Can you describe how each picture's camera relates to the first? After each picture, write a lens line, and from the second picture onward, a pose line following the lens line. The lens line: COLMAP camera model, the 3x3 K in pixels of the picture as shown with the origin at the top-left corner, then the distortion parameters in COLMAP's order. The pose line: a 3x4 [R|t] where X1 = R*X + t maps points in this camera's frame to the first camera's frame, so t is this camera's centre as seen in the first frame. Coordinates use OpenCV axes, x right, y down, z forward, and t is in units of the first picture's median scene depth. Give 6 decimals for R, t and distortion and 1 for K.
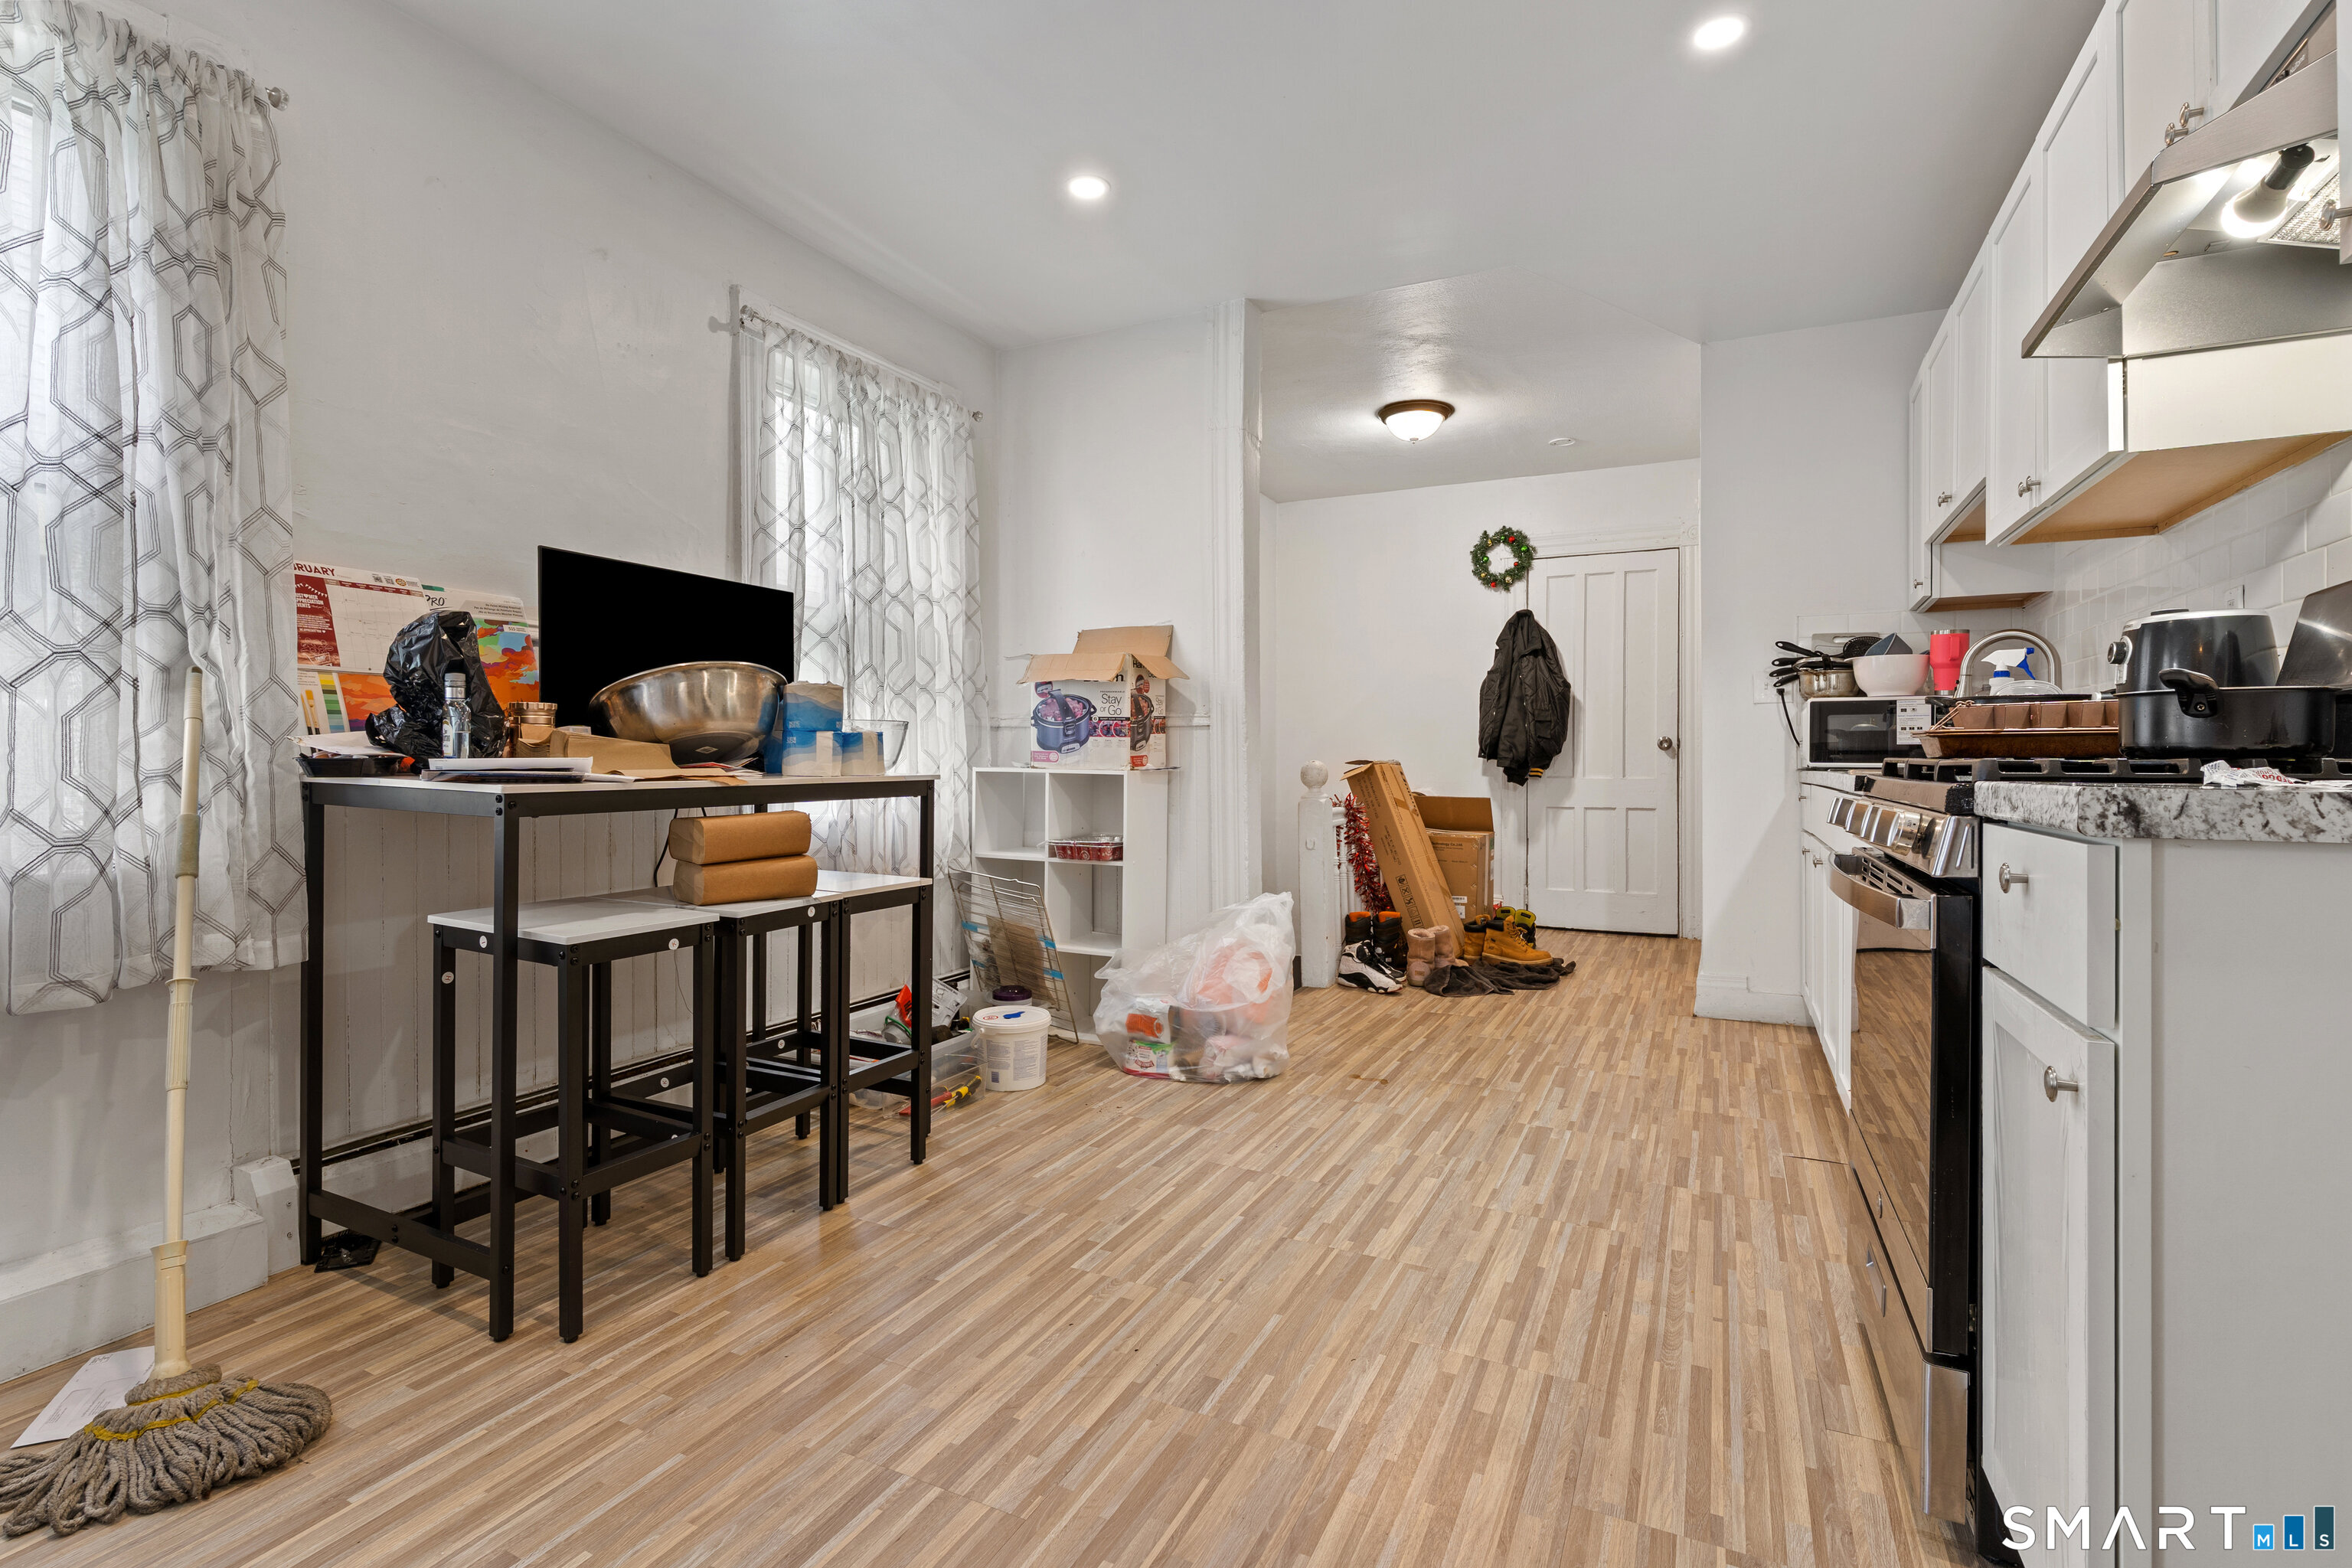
lens RADIAL K [[1137.3, 0, 1167.2], [0, 1137.3, 762.6], [0, 0, 1]] dist [0.002214, 0.000211]
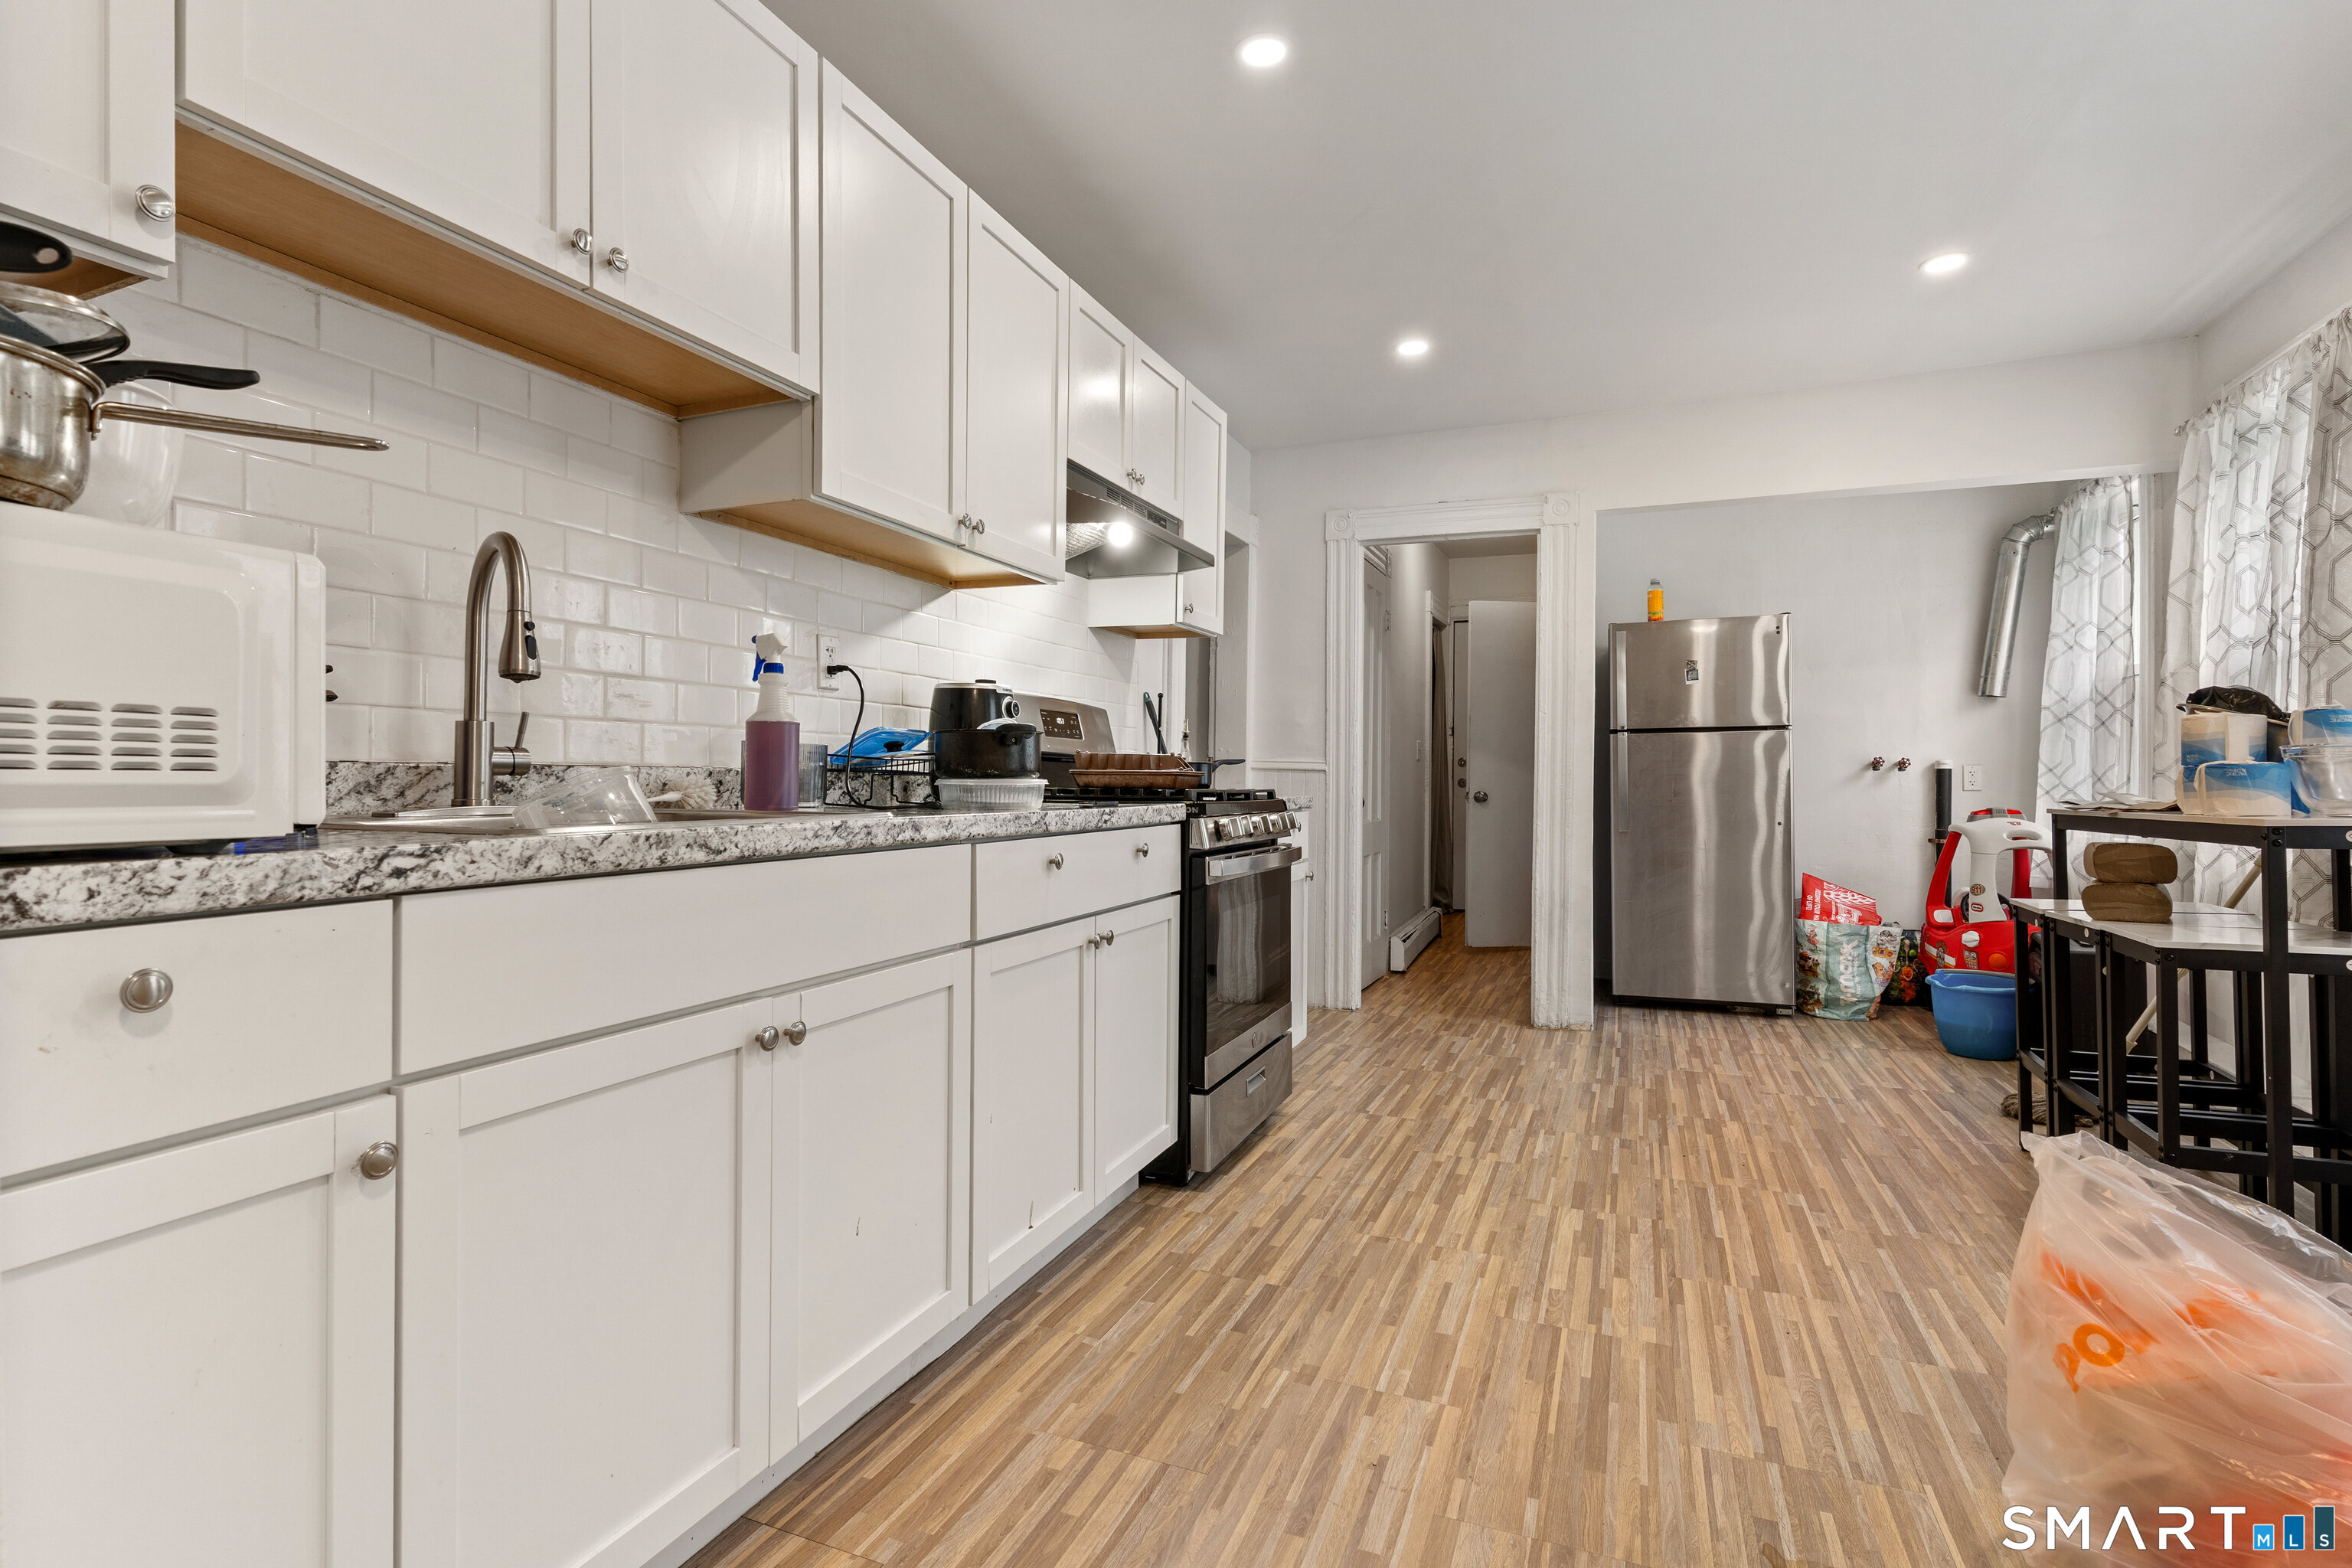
lens RADIAL K [[1147.1, 0, 1156.4], [0, 1147.1, 778.2], [0, 0, 1]] dist [0.005933, 0.000824]
pose [[-0.998471, -0.005228, -0.055034, 0.447464], [-0.005203, 0.999986, -0.000604, -0.010183], [0.055036, -0.000317, -0.998484, 1.418658]]
